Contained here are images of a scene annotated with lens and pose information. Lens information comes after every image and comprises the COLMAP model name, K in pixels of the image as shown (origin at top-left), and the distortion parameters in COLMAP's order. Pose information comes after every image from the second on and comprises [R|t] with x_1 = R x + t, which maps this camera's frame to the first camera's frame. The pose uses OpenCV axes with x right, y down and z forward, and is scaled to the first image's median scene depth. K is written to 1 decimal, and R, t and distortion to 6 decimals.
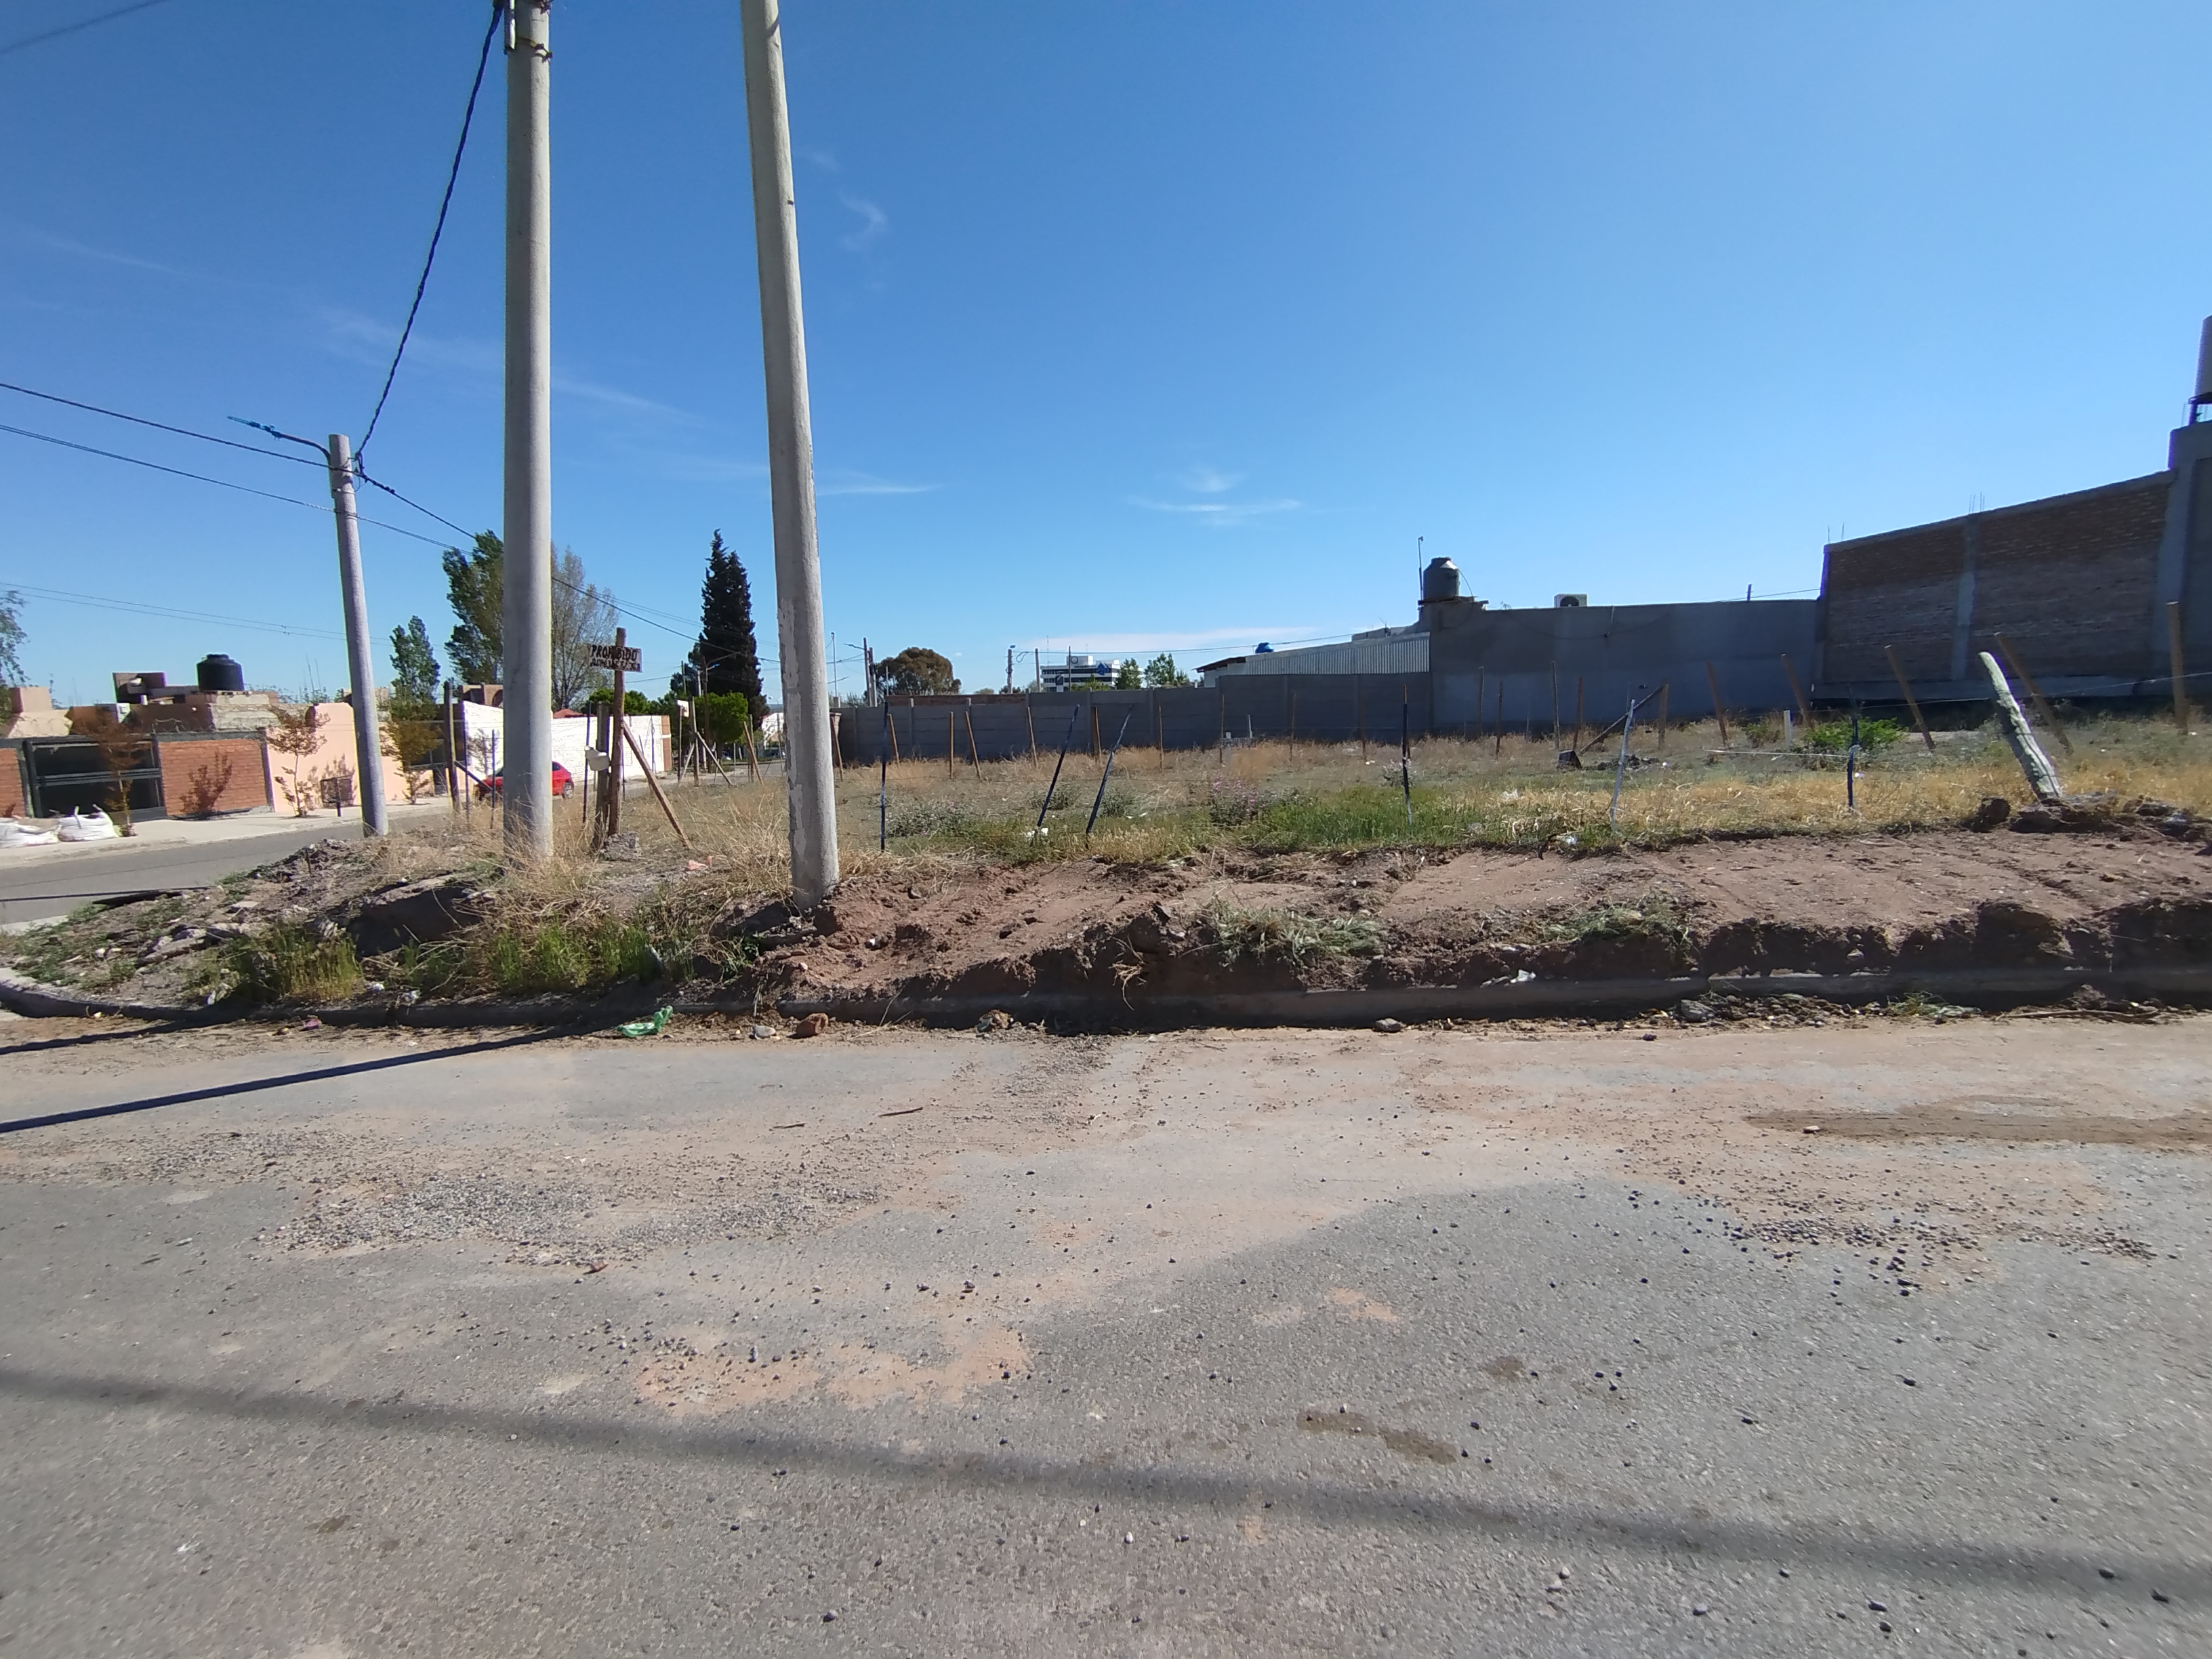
lens RADIAL K [[1012.7, 0, 1102.5], [0, 1012.7, 826.7], [0, 0, 1]] dist [-0.034547, 0.020623]
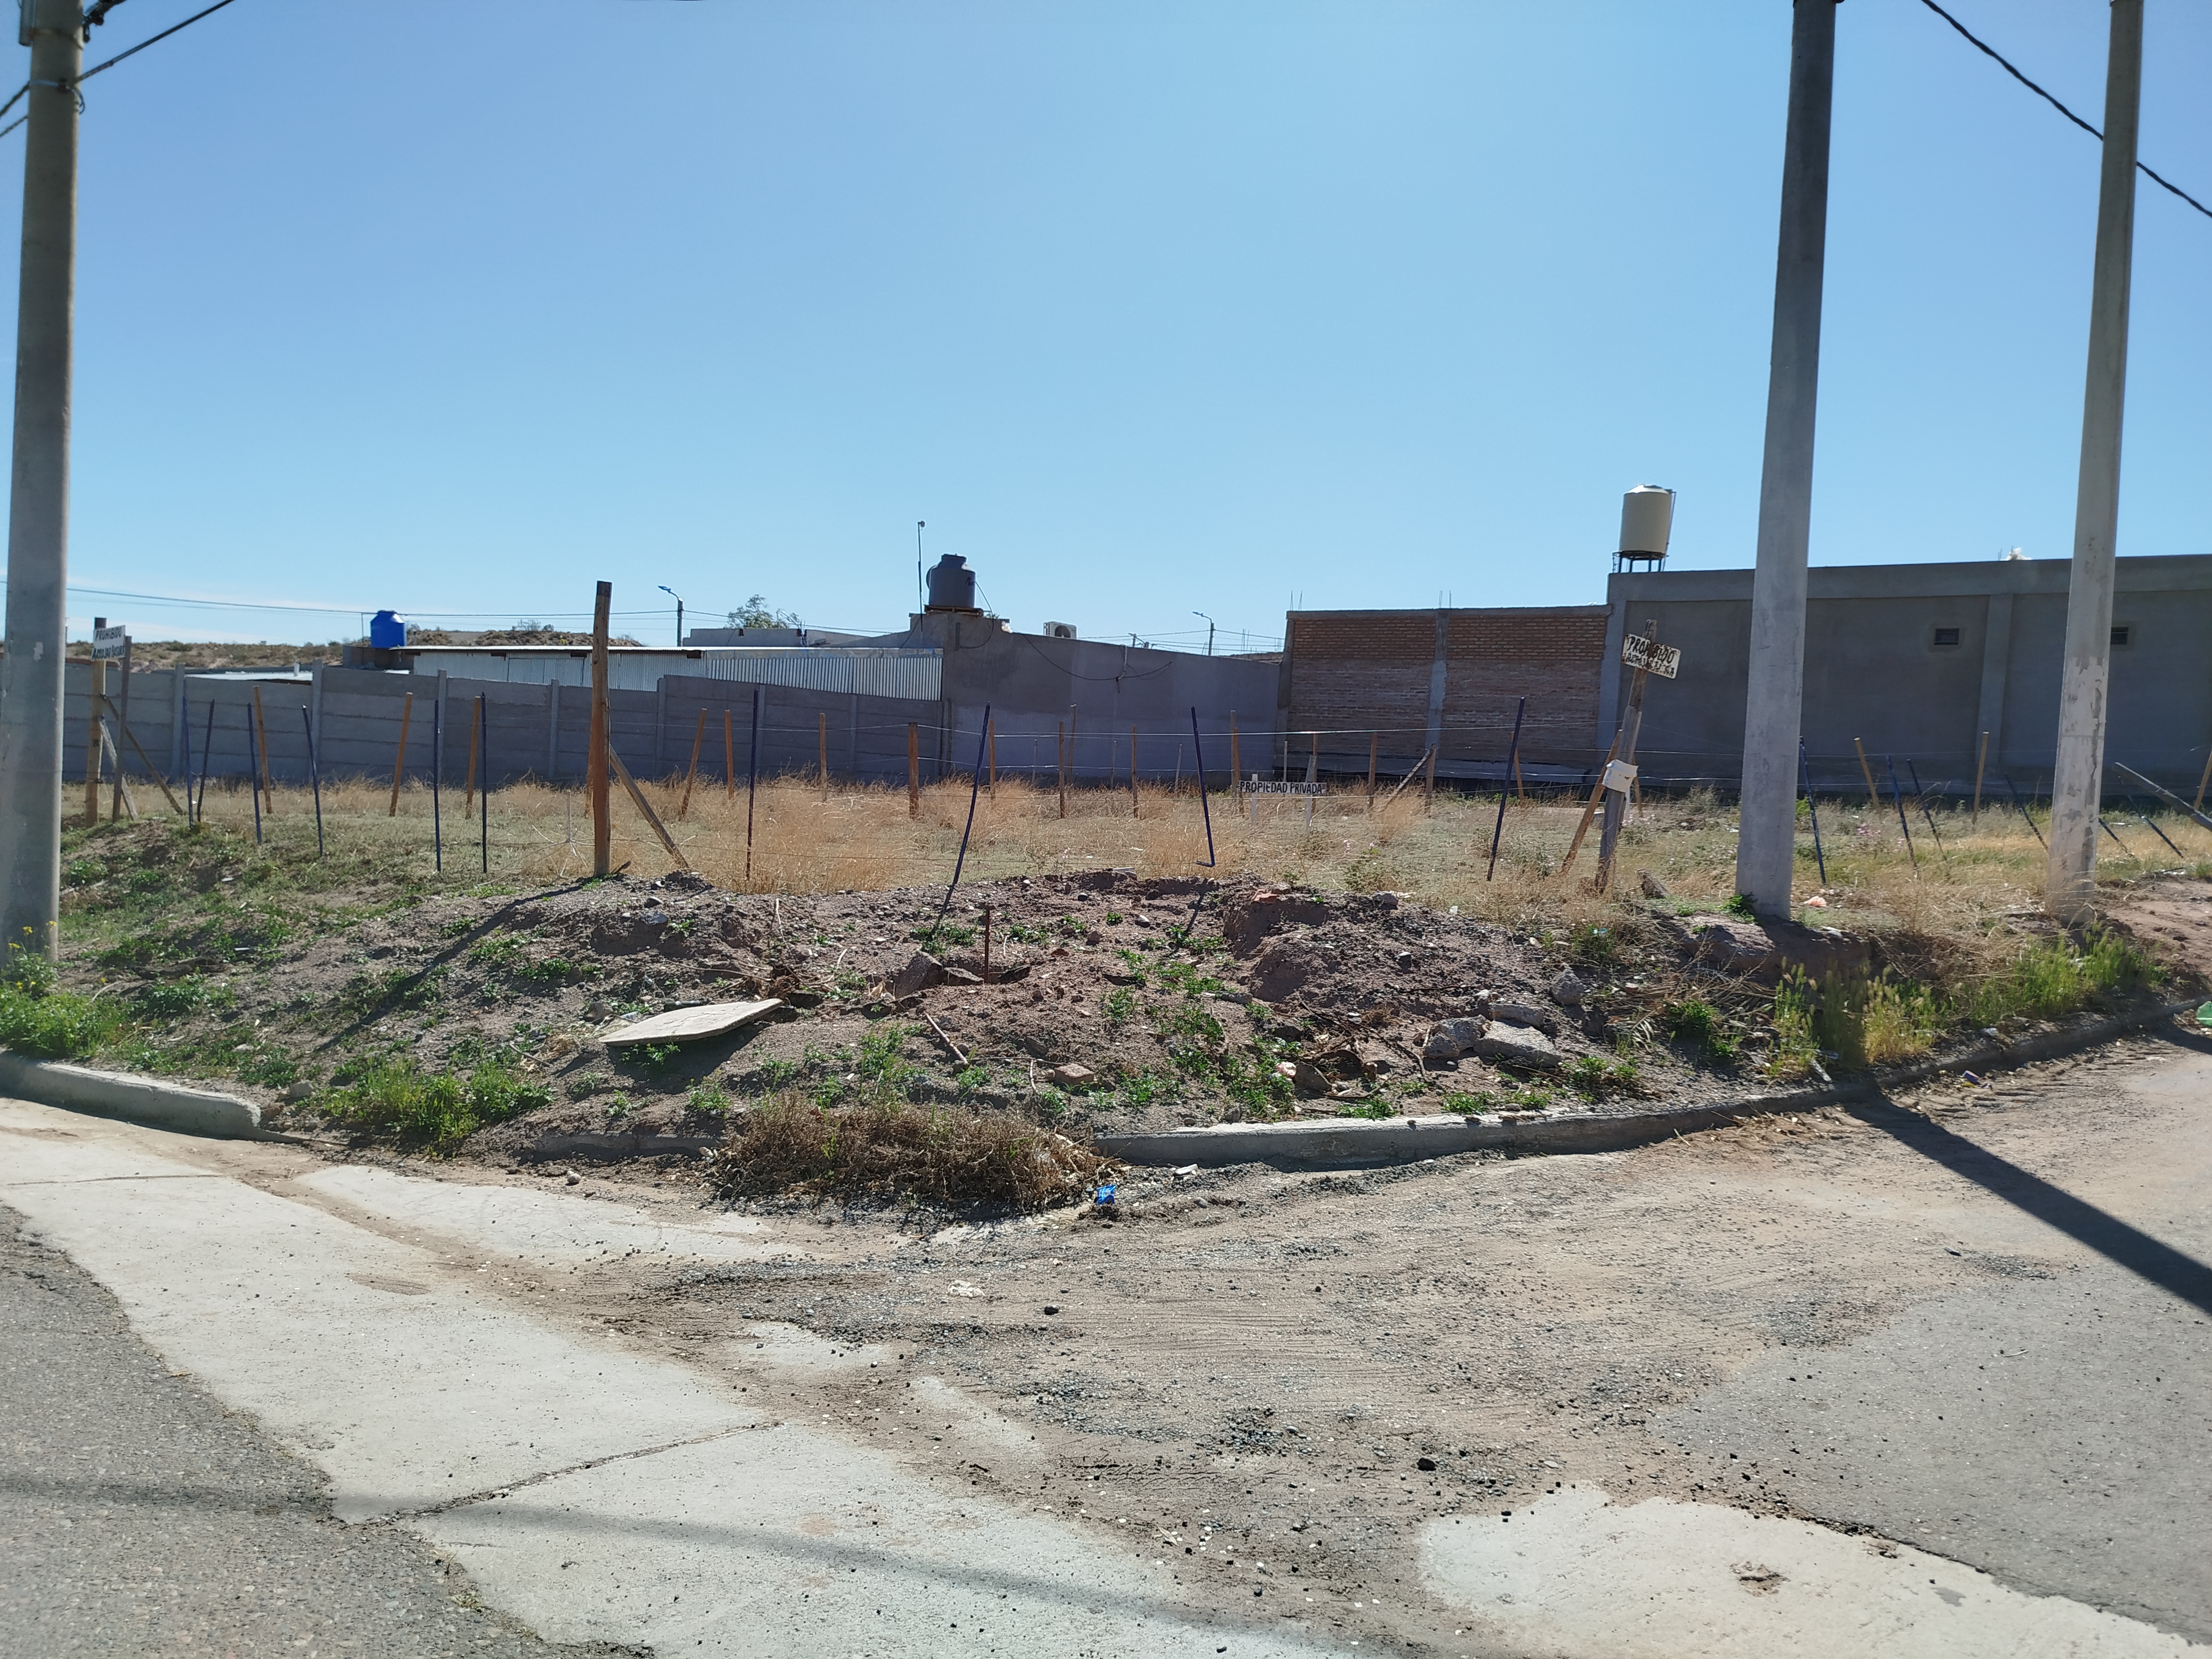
lens RADIAL K [[1564.4, 0, 1107.7], [0, 1564.4, 843.5], [0, 0, 1]] dist [0.021513, -0.012522]
pose [[0.626685, 0.020608, 0.779000, -2.068008], [0.019262, 0.998935, -0.041922, 0.027155], [-0.779035, 0.041277, 0.625620, 0.664135]]
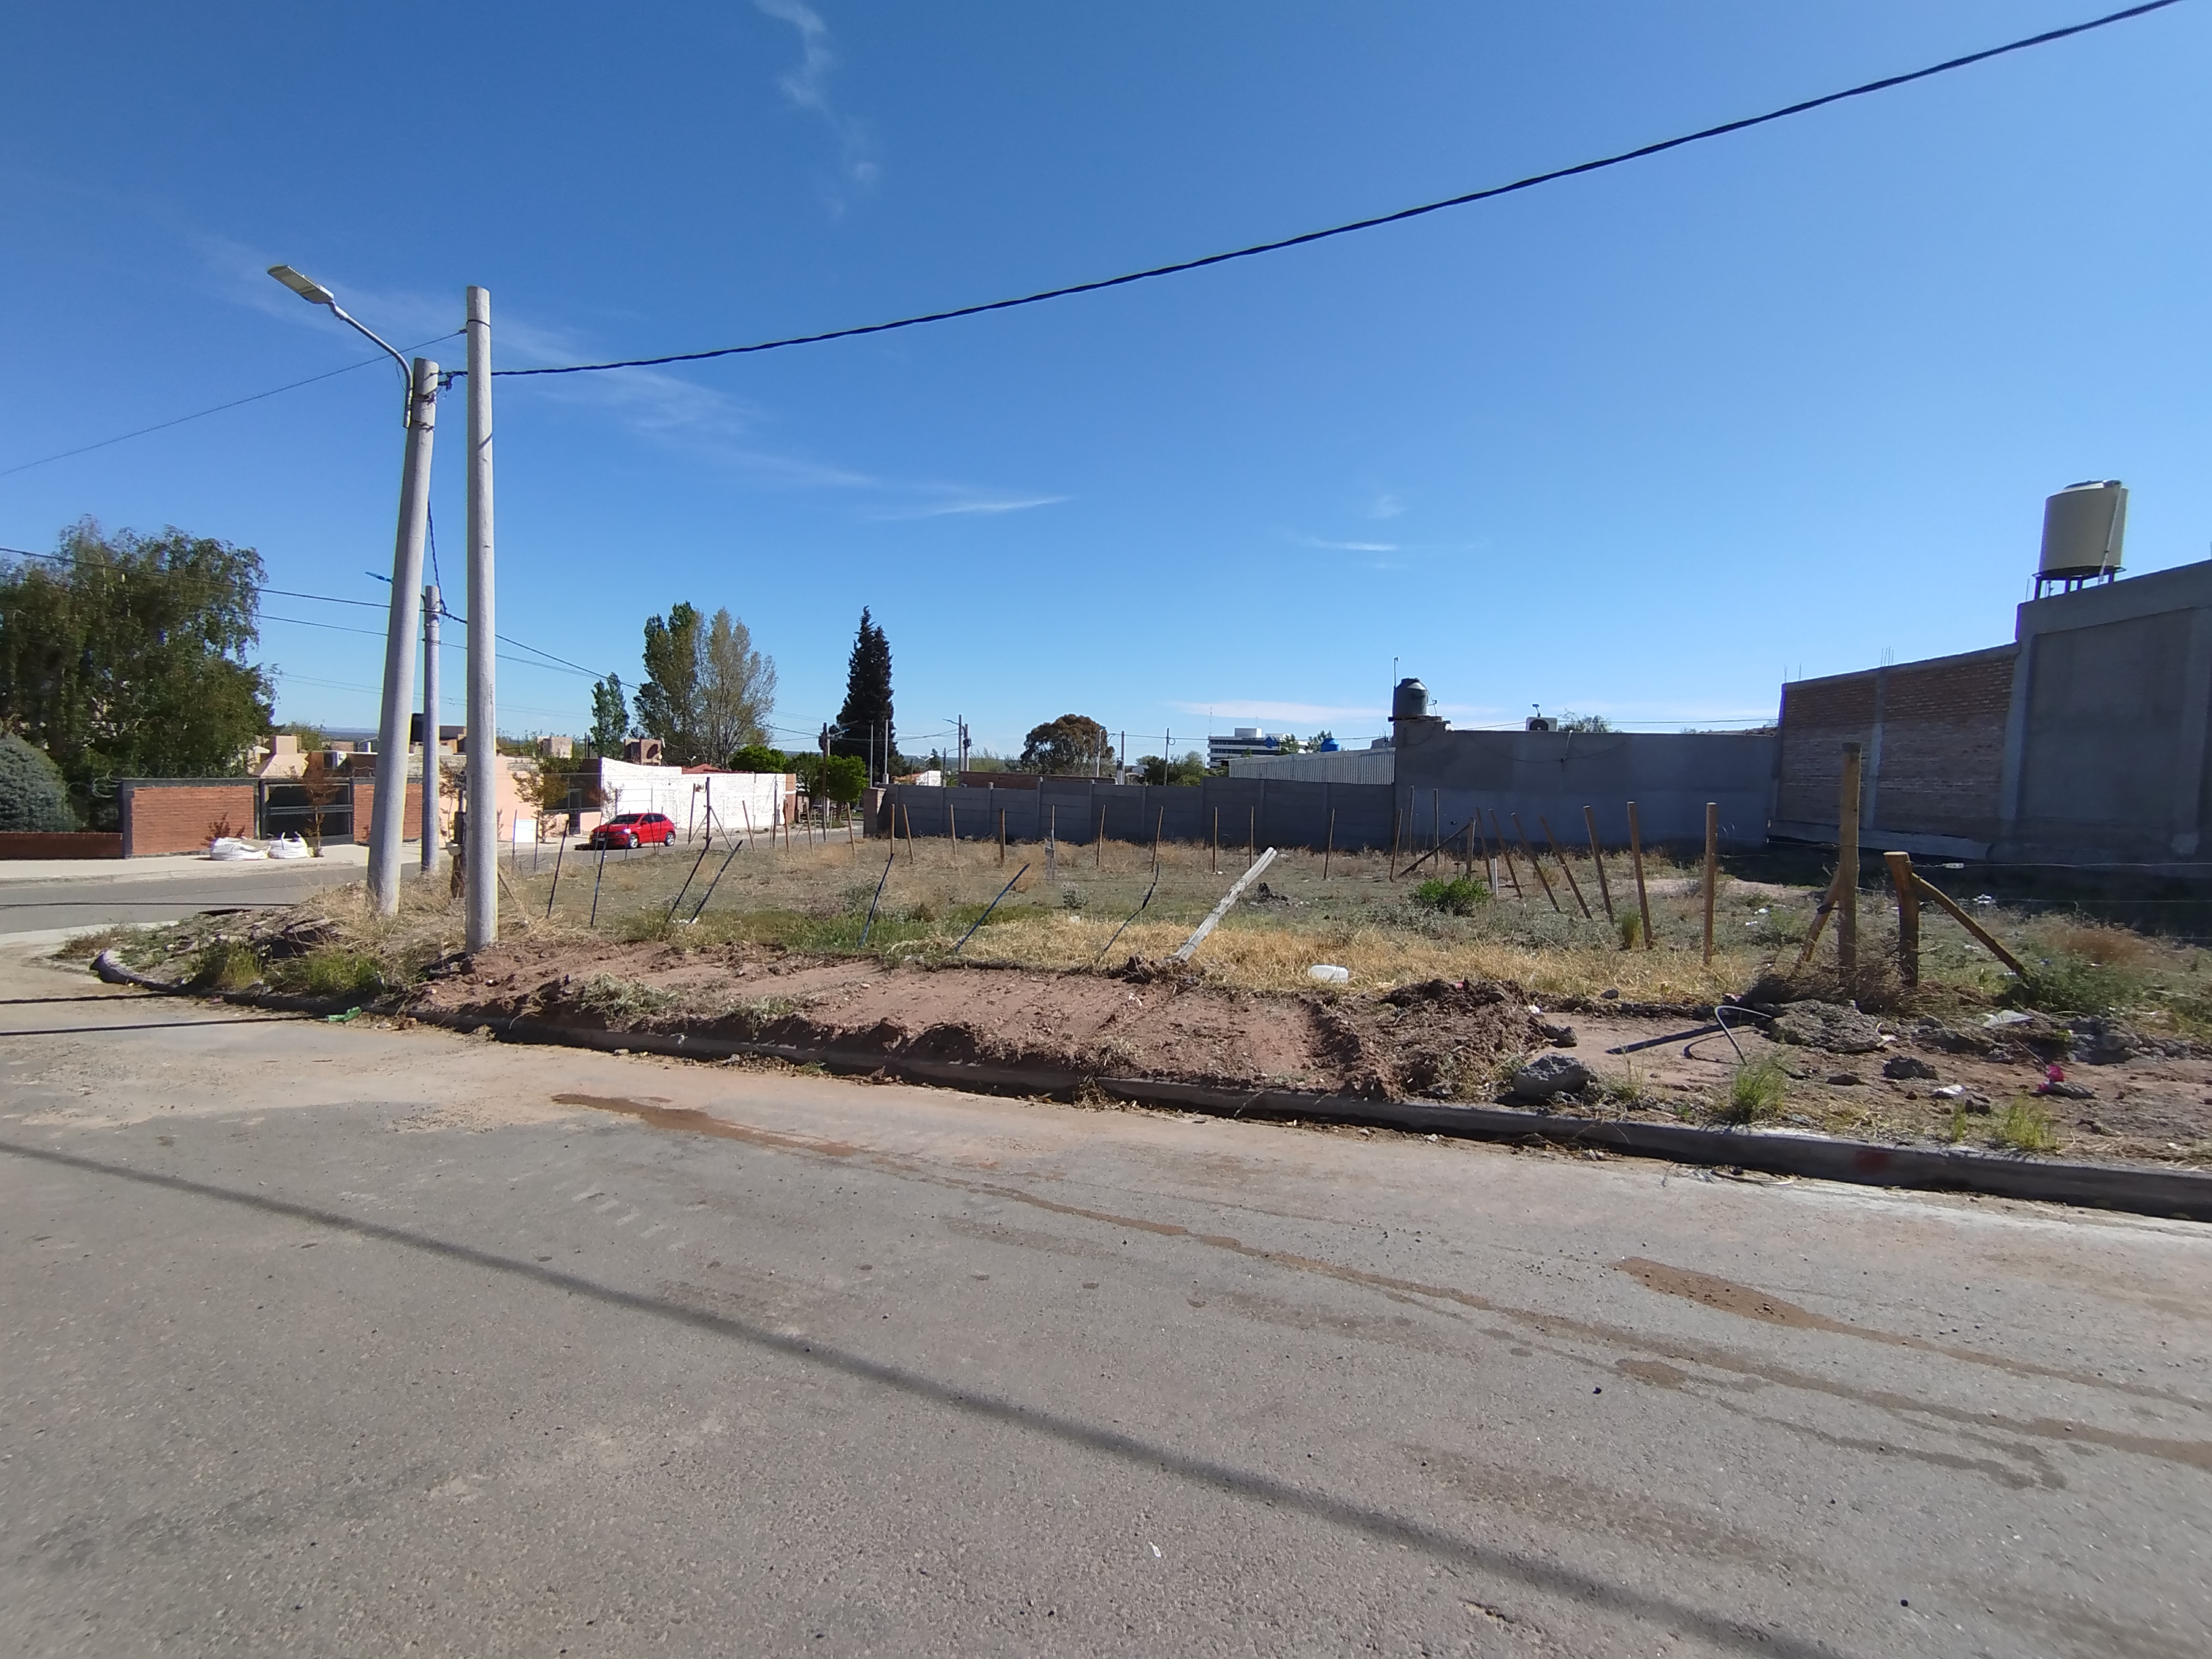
lens RADIAL K [[1012.7, 0, 1093.3], [0, 1012.7, 838.9], [0, 0, 1]] dist [-0.034547, 0.020623]
pose [[0.982227, 0.066266, -0.175611, 0.814427], [-0.075403, 0.996098, -0.045869, -0.096493], [0.171886, 0.058295, 0.983390, -0.377400]]
